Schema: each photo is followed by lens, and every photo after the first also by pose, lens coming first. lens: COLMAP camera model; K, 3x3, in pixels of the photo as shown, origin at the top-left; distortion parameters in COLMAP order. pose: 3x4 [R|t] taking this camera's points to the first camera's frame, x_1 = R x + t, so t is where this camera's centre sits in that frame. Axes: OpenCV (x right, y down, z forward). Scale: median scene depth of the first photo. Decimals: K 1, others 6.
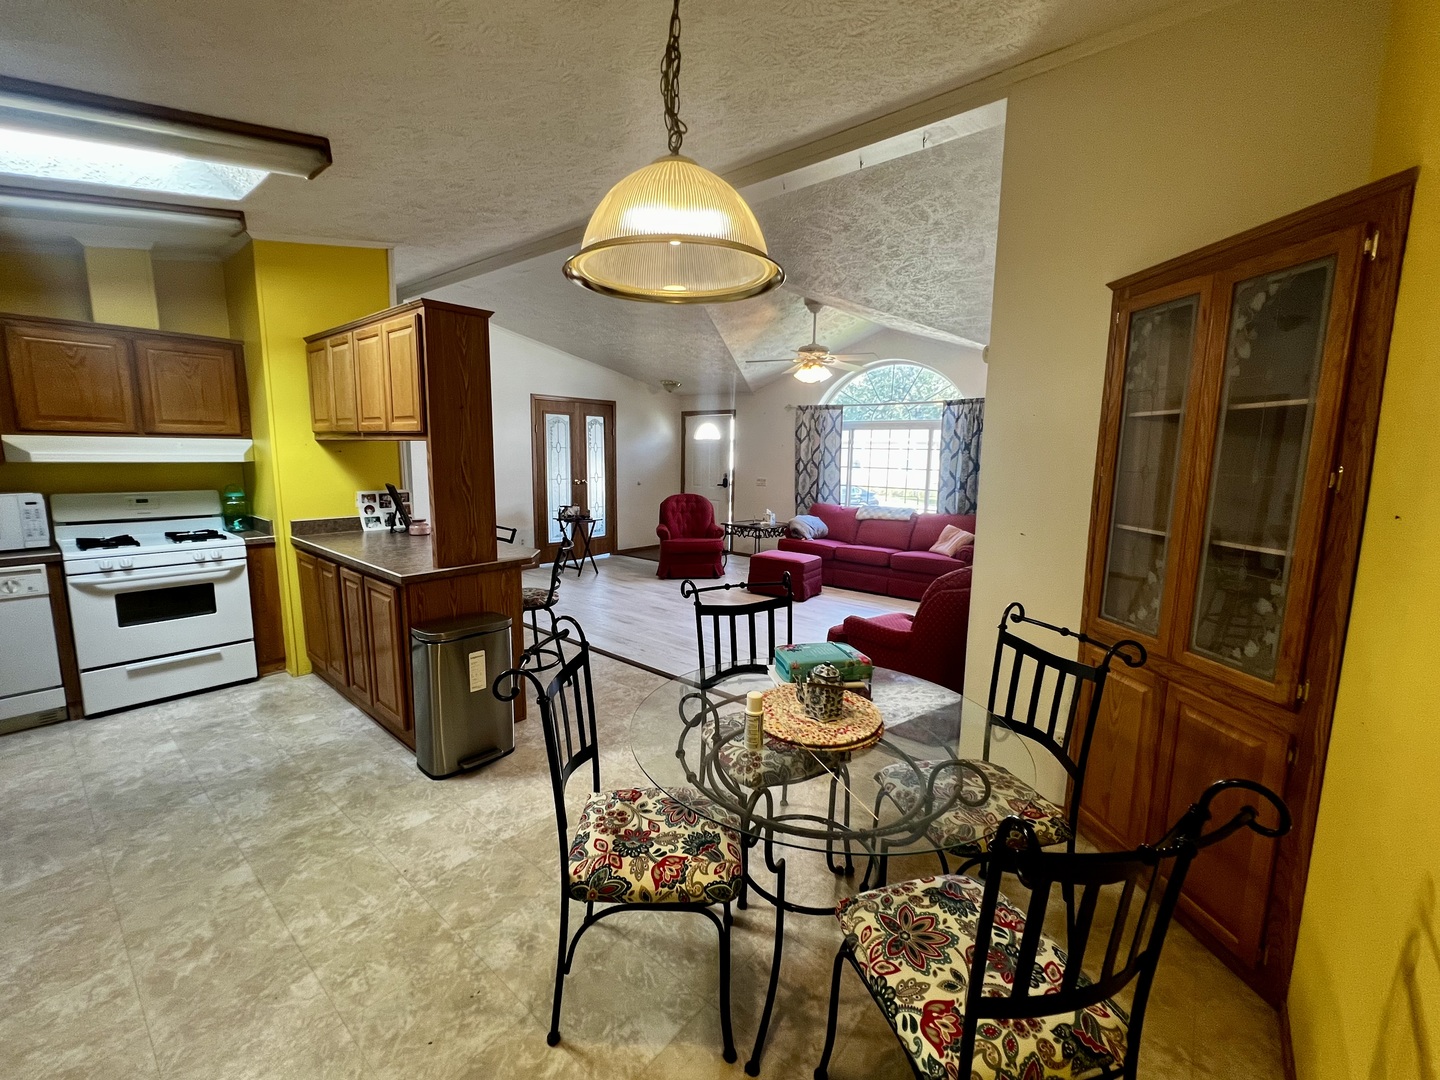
lens RADIAL K [[587.0, 0, 715.2], [0, 587.0, 531.7], [0, 0, 1]] dist [-0.005790, 0.000895]
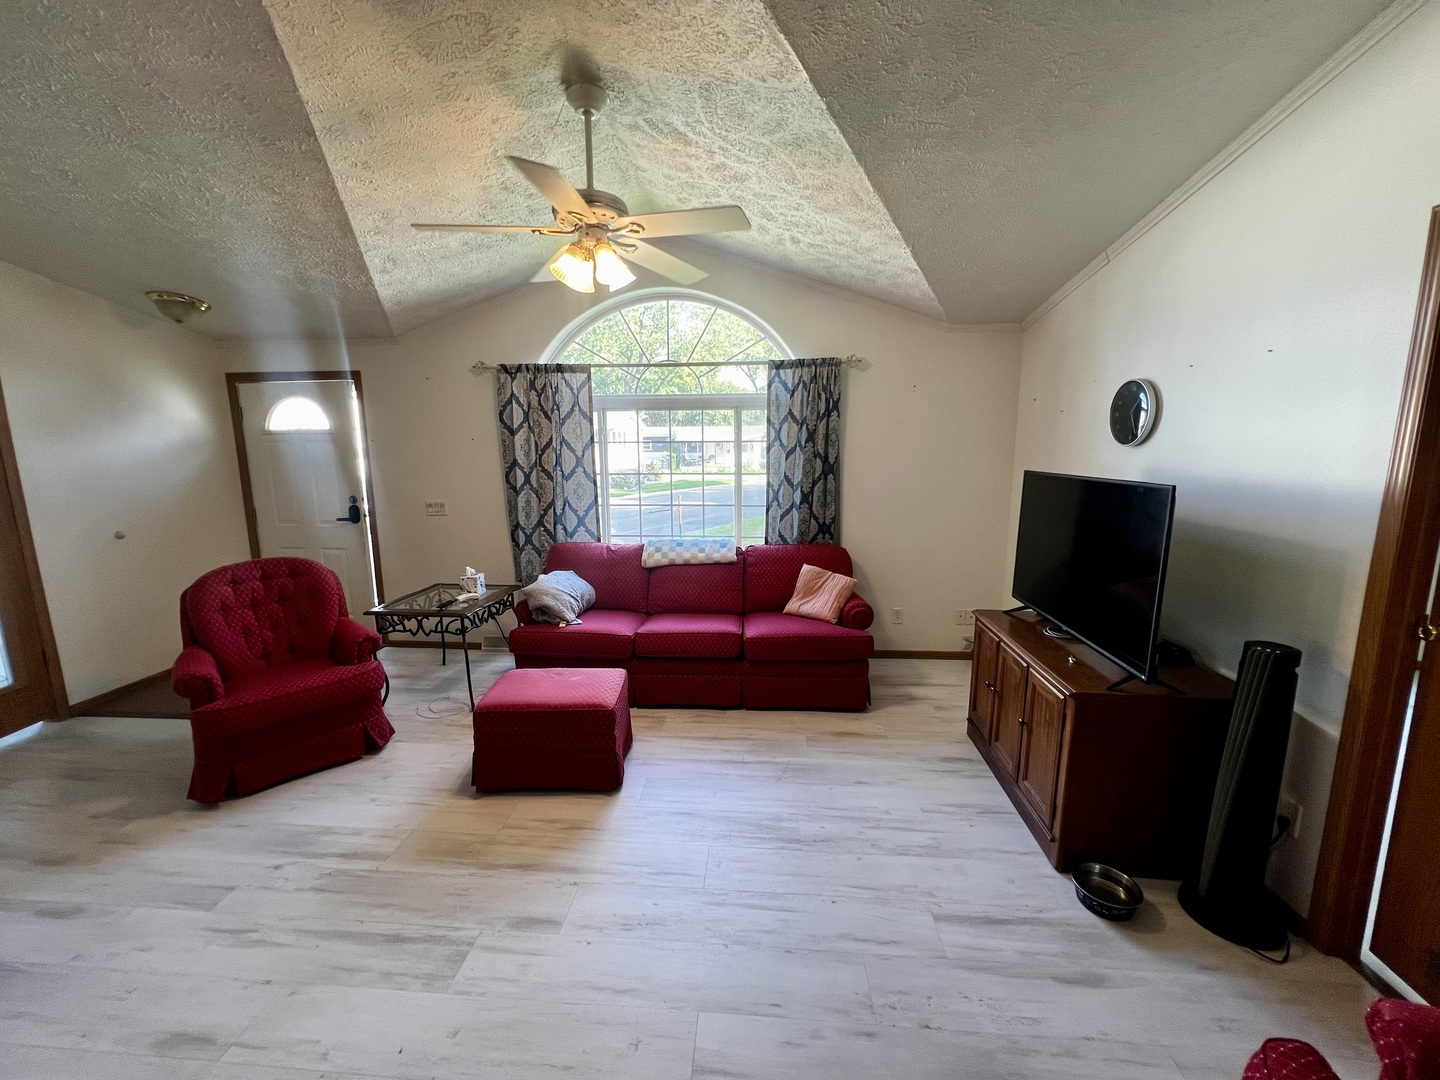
lens RADIAL K [[573.7, 0, 714.0], [0, 573.7, 538.4], [0, 0, 1]] dist [0.002174, 0.000015]
pose [[0.818261, -0.121255, 0.561913, -0.025946], [0.100784, 0.992620, 0.067435, -0.158698], [-0.565943, 0.001452, 0.824443, 0.994466]]
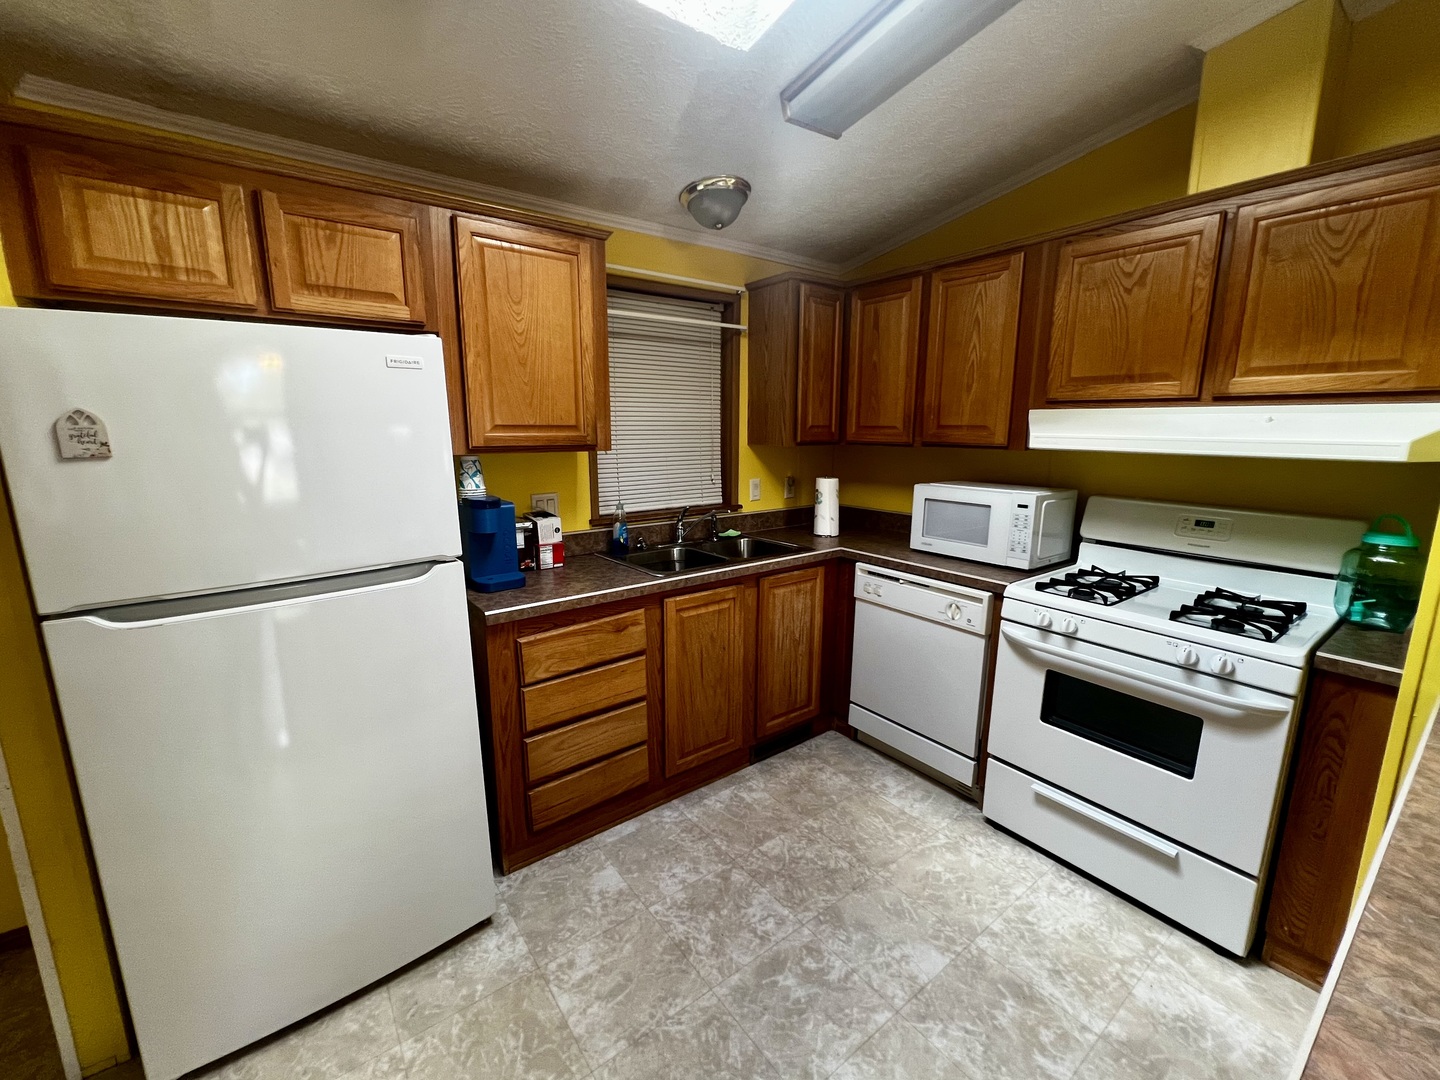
lens RADIAL K [[587.0, 0, 721.4], [0, 587.0, 539.3], [0, 0, 1]] dist [-0.005790, 0.000895]
pose [[-0.238561, 0.164622, -0.957073, -0.347022], [-0.143444, 0.968744, 0.202385, -0.087807], [0.960475, 0.185567, -0.207490, 0.696179]]
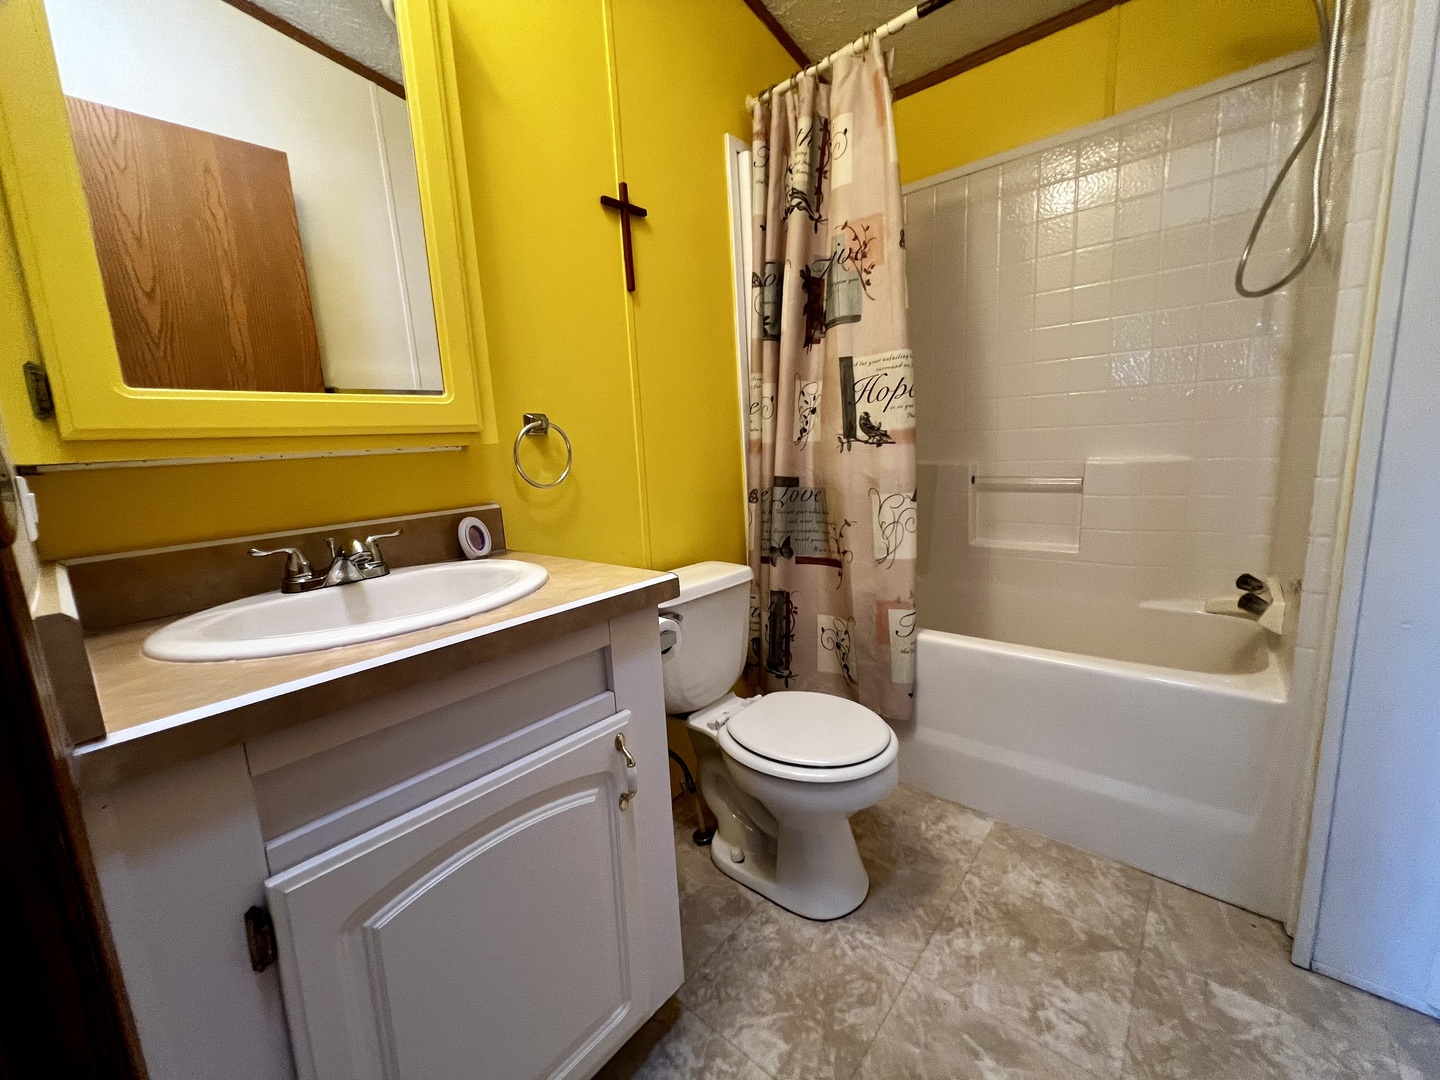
lens RADIAL K [[587.0, 0, 724.4], [0, 587.0, 539.2], [0, 0, 1]] dist [-0.005790, 0.000895]
pose [[-0.999584, 0.012894, 0.025802, -0.612758], [0.020085, 0.953177, 0.301745, -0.003670], [-0.020703, 0.302138, -0.953039, 0.899838]]
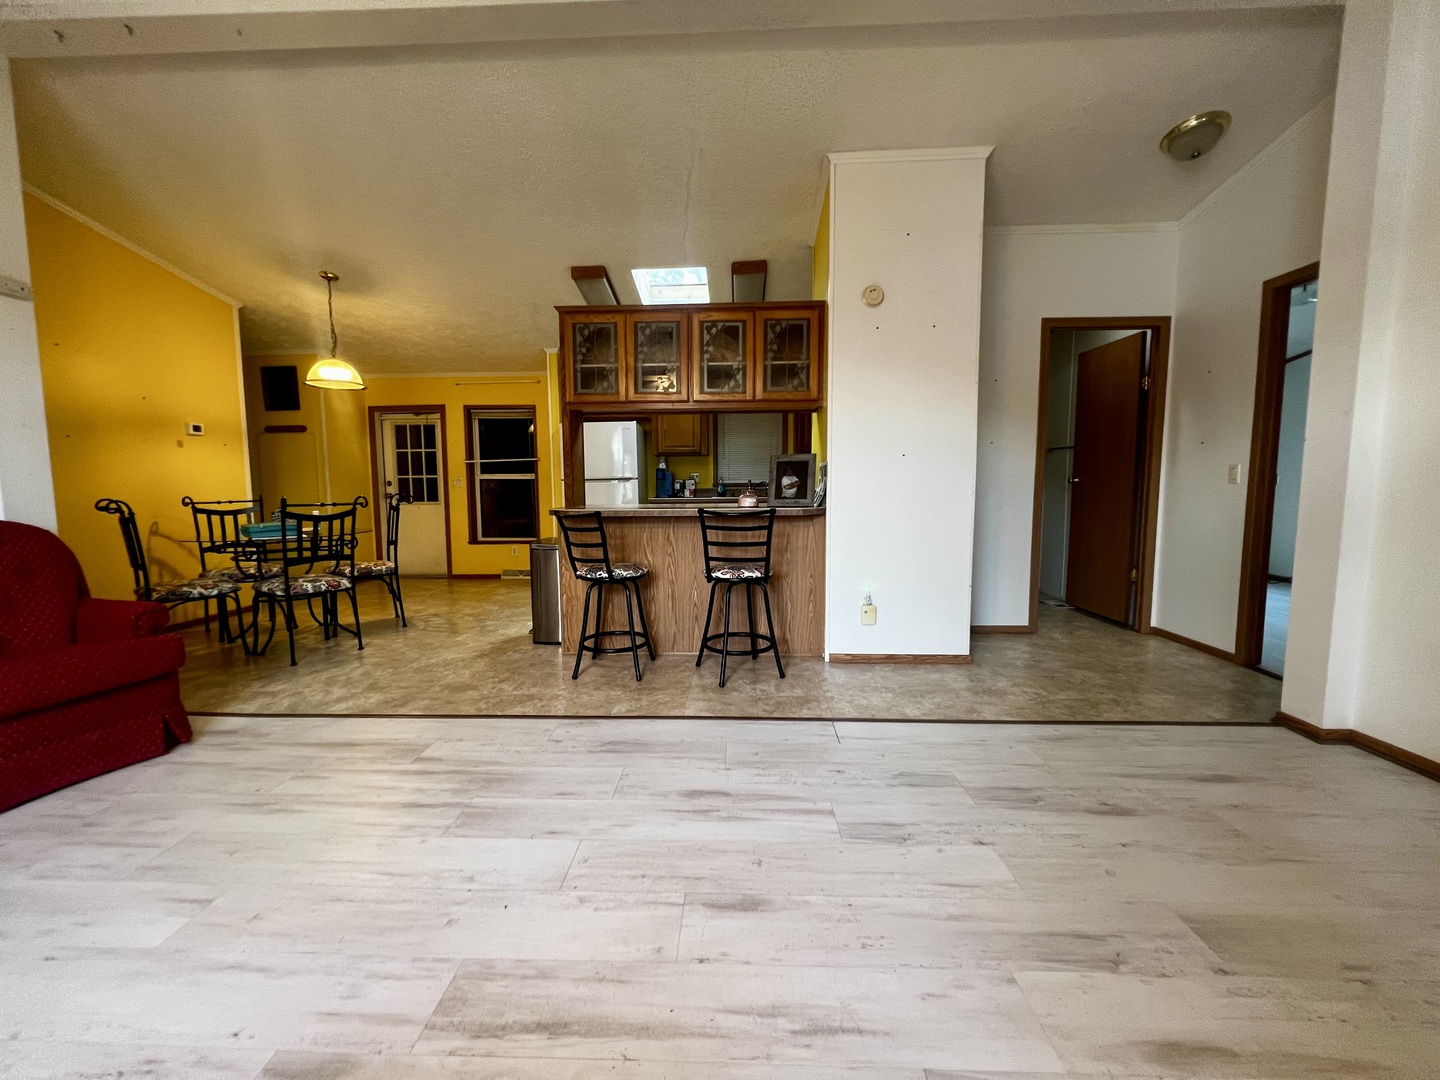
lens RADIAL K [[587.0, 0, 721.8], [0, 587.0, 537.3], [0, 0, 1]] dist [-0.005790, 0.000895]
pose [[-0.792442, 0.046863, -0.608145, 0.097635], [-0.088603, 0.977624, 0.190788, -0.131482], [0.603478, 0.205072, -0.770558, 1.838458]]
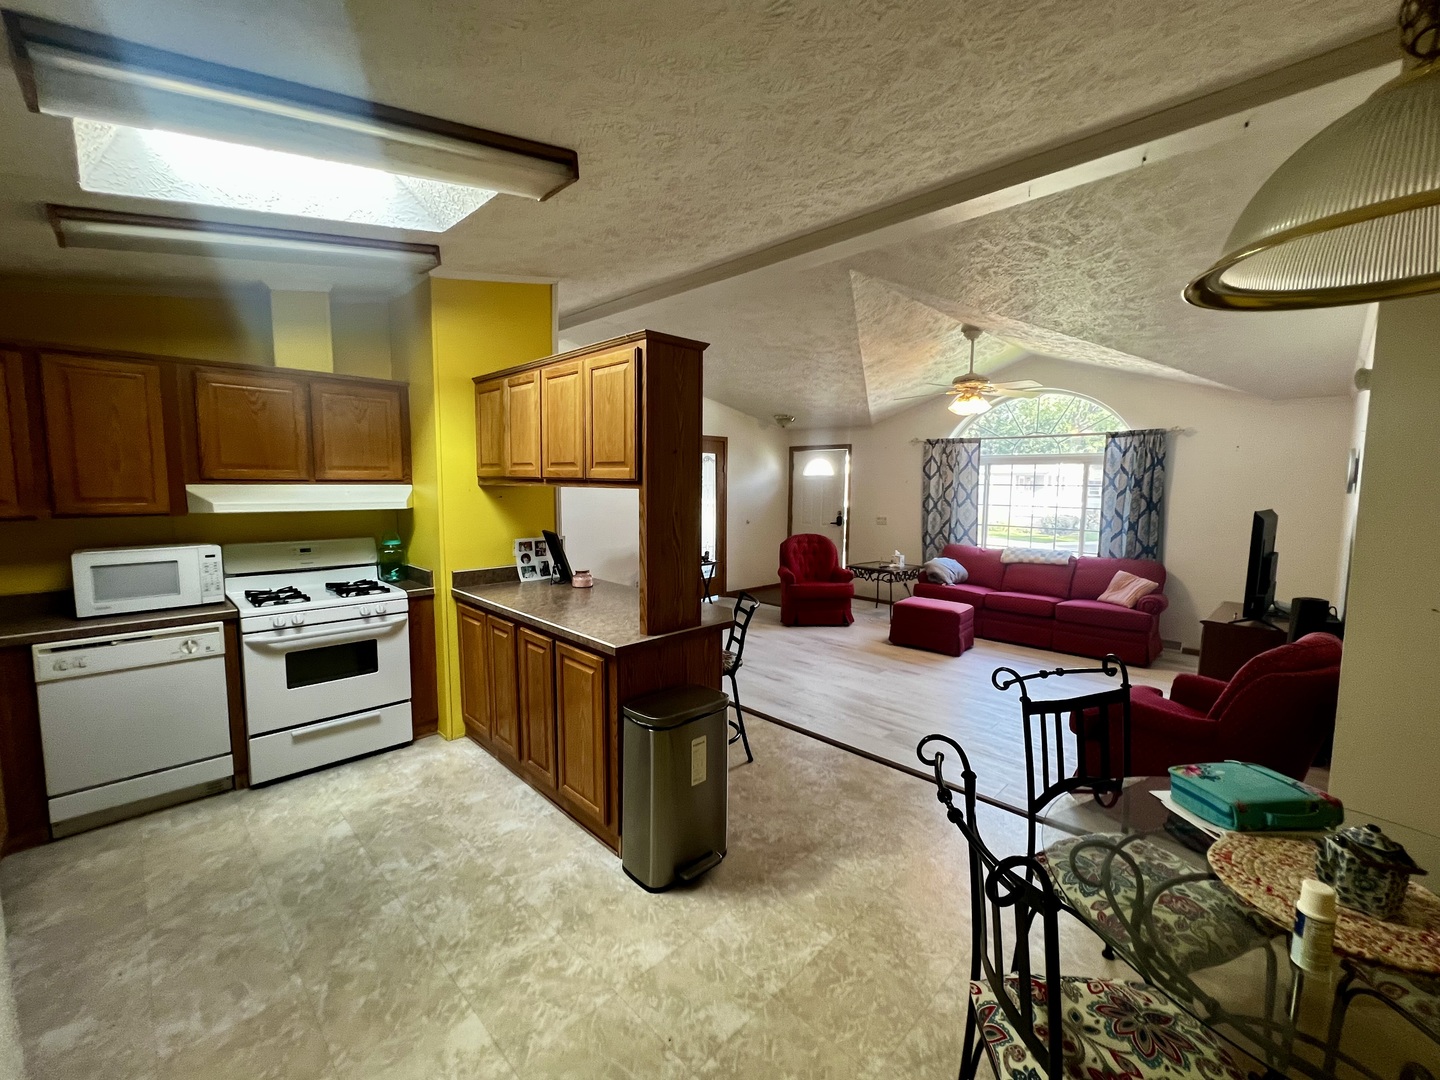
lens RADIAL K [[587.0, 0, 717.6], [0, 587.0, 532.3], [0, 0, 1]] dist [-0.005790, 0.000895]
pose [[0.996079, 0.000344, -0.088462, -0.232285], [-0.005037, 0.998591, -0.052831, -0.035749], [0.088320, 0.053069, 0.994677, 0.109648]]
